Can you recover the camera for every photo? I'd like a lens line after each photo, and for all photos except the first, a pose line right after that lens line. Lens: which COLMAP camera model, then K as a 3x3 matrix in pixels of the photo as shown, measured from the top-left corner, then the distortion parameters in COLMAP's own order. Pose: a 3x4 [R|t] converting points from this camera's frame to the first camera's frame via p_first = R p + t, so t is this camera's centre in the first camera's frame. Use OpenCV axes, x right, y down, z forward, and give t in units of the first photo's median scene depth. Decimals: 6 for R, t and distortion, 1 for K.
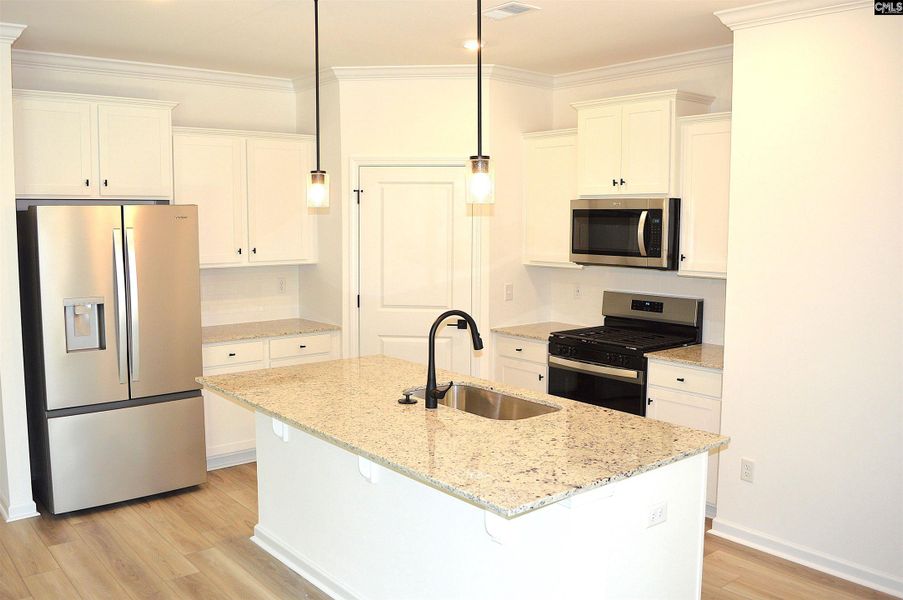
lens RADIAL K [[787.8, 0, 449.0], [0, 787.8, 294.8], [0, 0, 1]] dist [-0.083950, 0.015401]
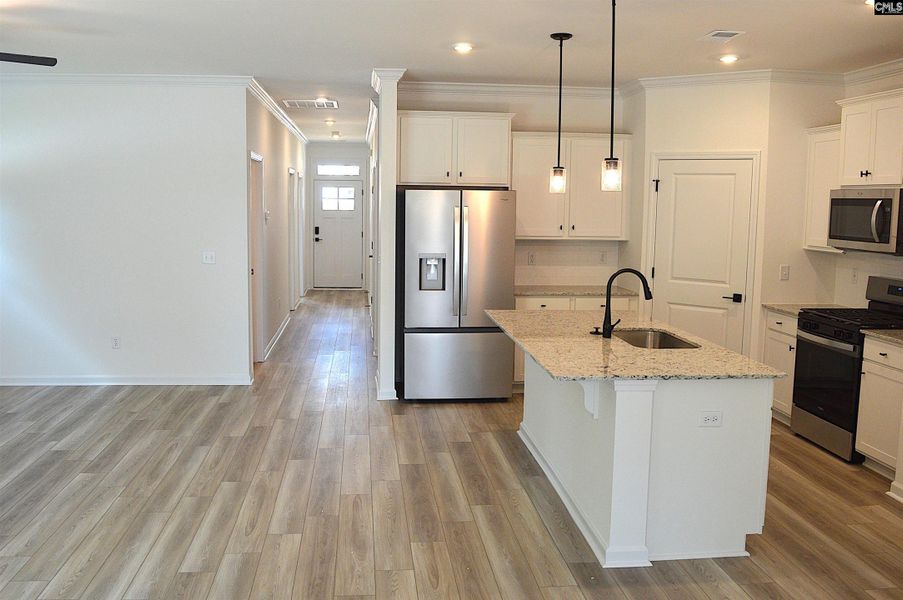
lens RADIAL K [[822.0, 0, 451.5], [0, 822.0, 300.0], [0, 0, 1]] dist [-0.084406, 0.012385]
pose [[0.836100, 0.075363, -0.543376, 0.351399], [-0.066490, 0.997138, 0.035989, 0.028677], [0.544533, 0.006038, 0.838718, -0.241296]]
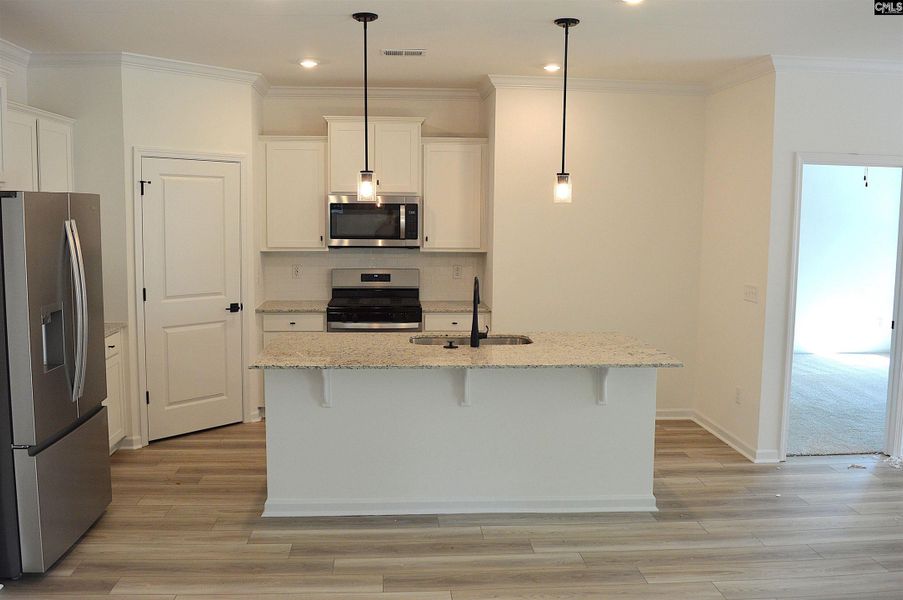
lens RADIAL K [[787.8, 0, 449.0], [0, 787.8, 294.8], [0, 0, 1]] dist [-0.083950, 0.015401]
pose [[0.575730, -0.081937, 0.813524, -0.780257], [0.071928, 0.996184, 0.049431, -0.013922], [-0.814470, 0.030056, 0.579426, 0.148702]]
